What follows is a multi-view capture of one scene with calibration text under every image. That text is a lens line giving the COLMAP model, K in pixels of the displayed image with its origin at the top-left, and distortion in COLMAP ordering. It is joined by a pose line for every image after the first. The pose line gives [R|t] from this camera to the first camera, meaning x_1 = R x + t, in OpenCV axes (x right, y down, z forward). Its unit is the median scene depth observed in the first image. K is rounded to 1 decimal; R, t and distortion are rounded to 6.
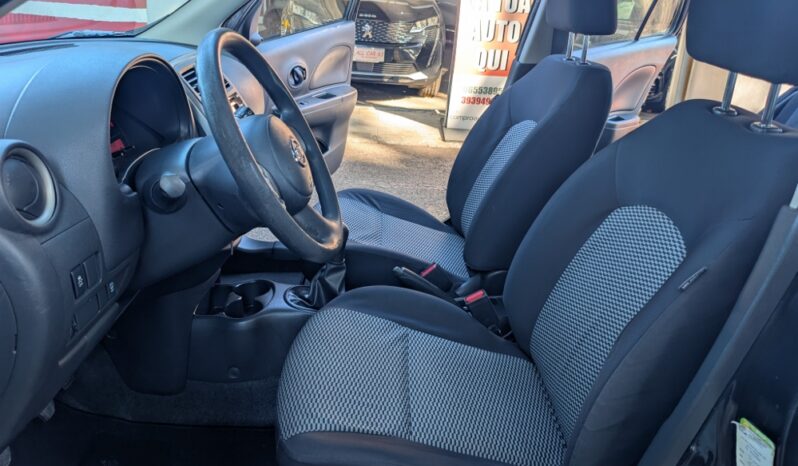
lens RADIAL K [[589.9, 0, 399.0], [0, 589.9, 233.0], [0, 0, 1]] dist [0.001396, -0.000975]
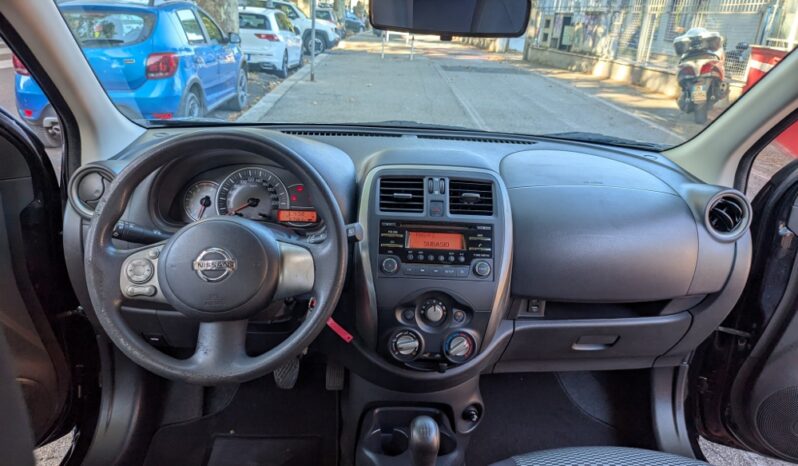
lens RADIAL K [[589.9, 0, 399.0], [0, 589.9, 233.0], [0, 0, 1]] dist [0.001396, -0.000975]
pose [[0.012777, 0.295909, -0.955131, 0.413881], [-0.430396, 0.863821, 0.261863, -0.323019], [0.902550, 0.407739, 0.138395, 0.656834]]
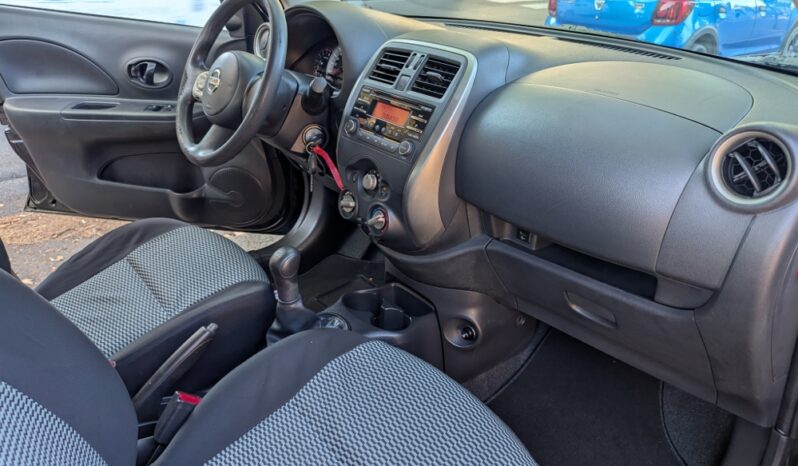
lens RADIAL K [[583.8, 0, 399.0], [0, 583.8, 233.0], [0, 0, 1]] dist [-0.069667, -0.000557]
pose [[-0.785464, 0.218529, -0.579043, 0.182643], [-0.282971, 0.705272, 0.650014, -0.493879], [0.550430, 0.674415, -0.492129, 1.209777]]
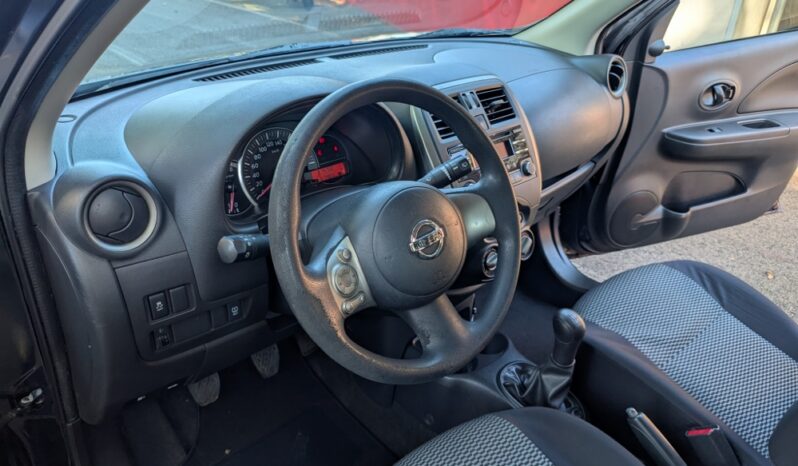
lens RADIAL K [[589.9, 0, 399.0], [0, 589.9, 233.0], [0, 0, 1]] dist [0.001396, -0.000975]
pose [[0.658662, 0.314634, -0.683498, 0.200818], [-0.275965, 0.946091, 0.169575, -0.158968], [0.700005, 0.076929, 0.709982, 0.245481]]
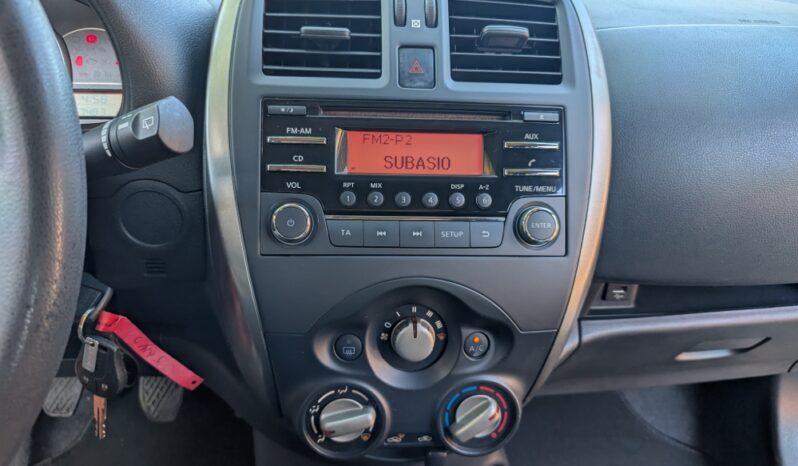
lens RADIAL K [[589.9, 0, 399.0], [0, 589.9, 233.0], [0, 0, 1]] dist [0.001396, -0.000975]
pose [[0.052668, 0.408366, -0.911298, 0.023030], [-0.423028, 0.835763, 0.350069, -0.215339], [0.904585, 0.367067, 0.216768, 0.741876]]
